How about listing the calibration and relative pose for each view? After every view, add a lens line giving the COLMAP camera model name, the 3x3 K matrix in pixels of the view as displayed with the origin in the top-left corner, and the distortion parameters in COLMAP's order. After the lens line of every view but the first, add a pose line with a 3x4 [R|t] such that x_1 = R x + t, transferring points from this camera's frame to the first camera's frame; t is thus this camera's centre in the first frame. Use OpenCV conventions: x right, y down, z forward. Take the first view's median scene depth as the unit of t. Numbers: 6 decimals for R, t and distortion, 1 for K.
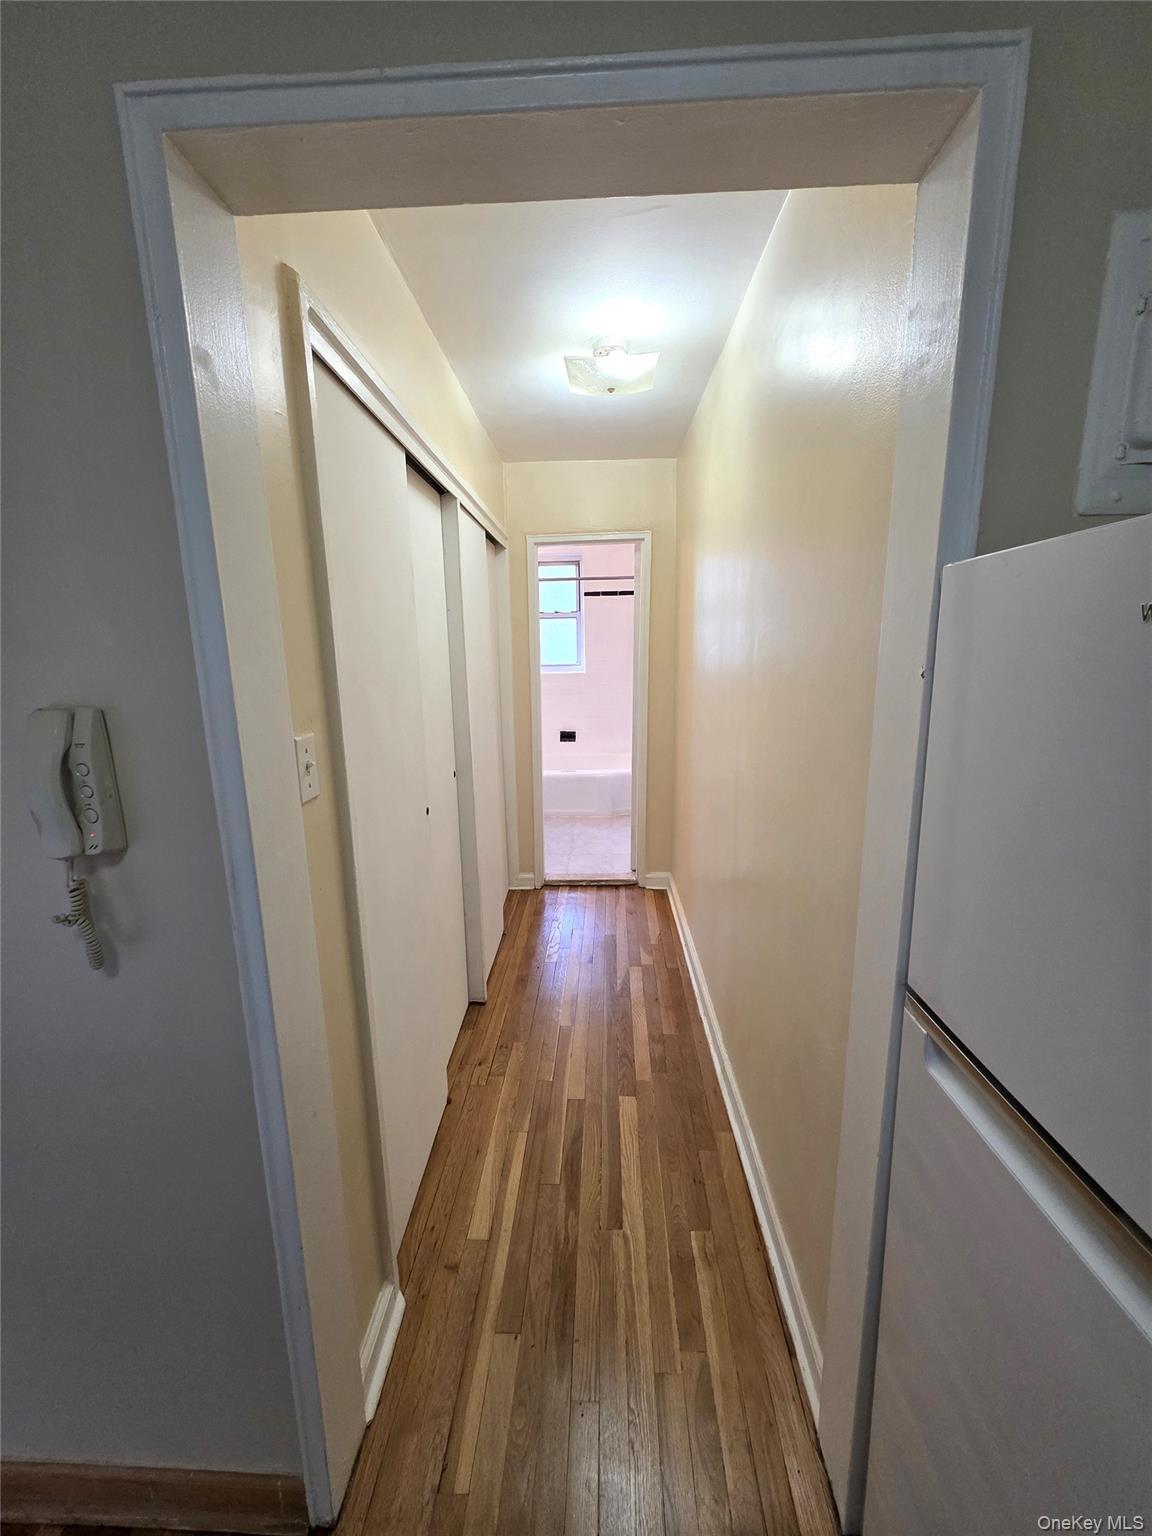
lens RADIAL K [[611.6, 0, 575.5], [0, 611.6, 769.1], [0, 0, 1]] dist [0.001098, 0.000363]
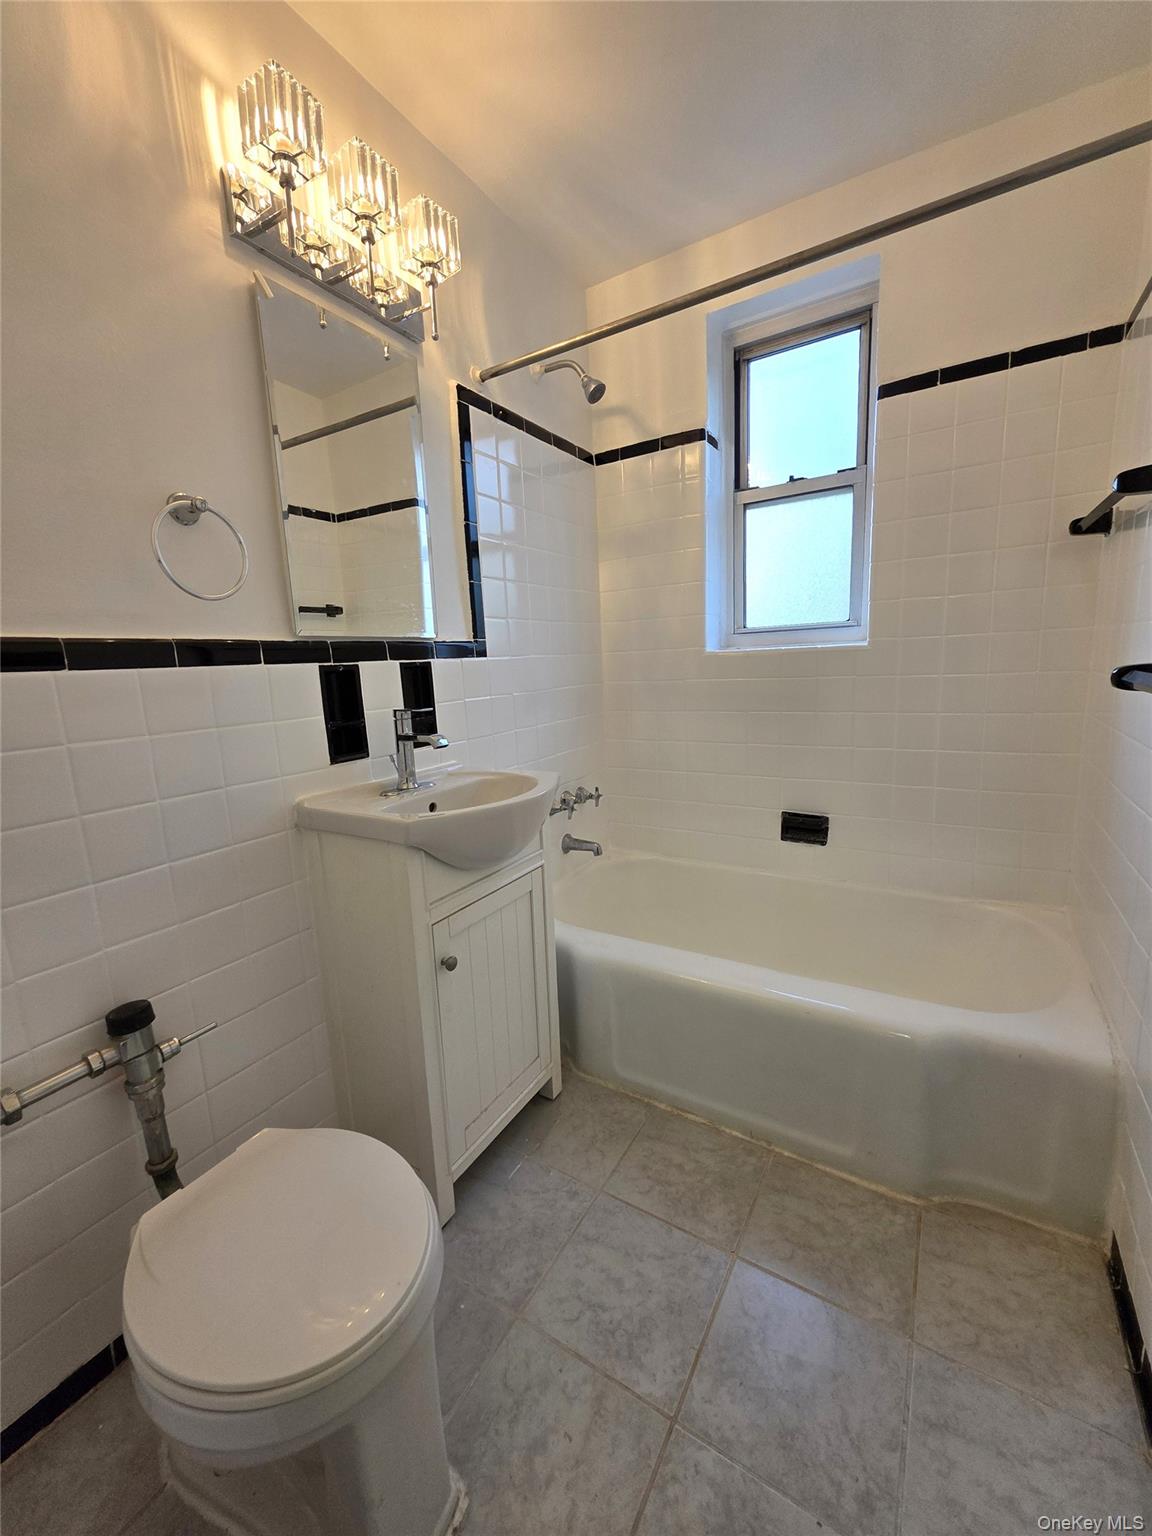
lens RADIAL K [[611.6, 0, 574.0], [0, 611.6, 766.4], [0, 0, 1]] dist [0.001098, 0.000363]
pose [[0.872408, 0.062453, -0.484772, 0.041224], [-0.069097, 0.997601, 0.004171, -0.083116], [0.483870, 0.029858, 0.874630, 0.637653]]
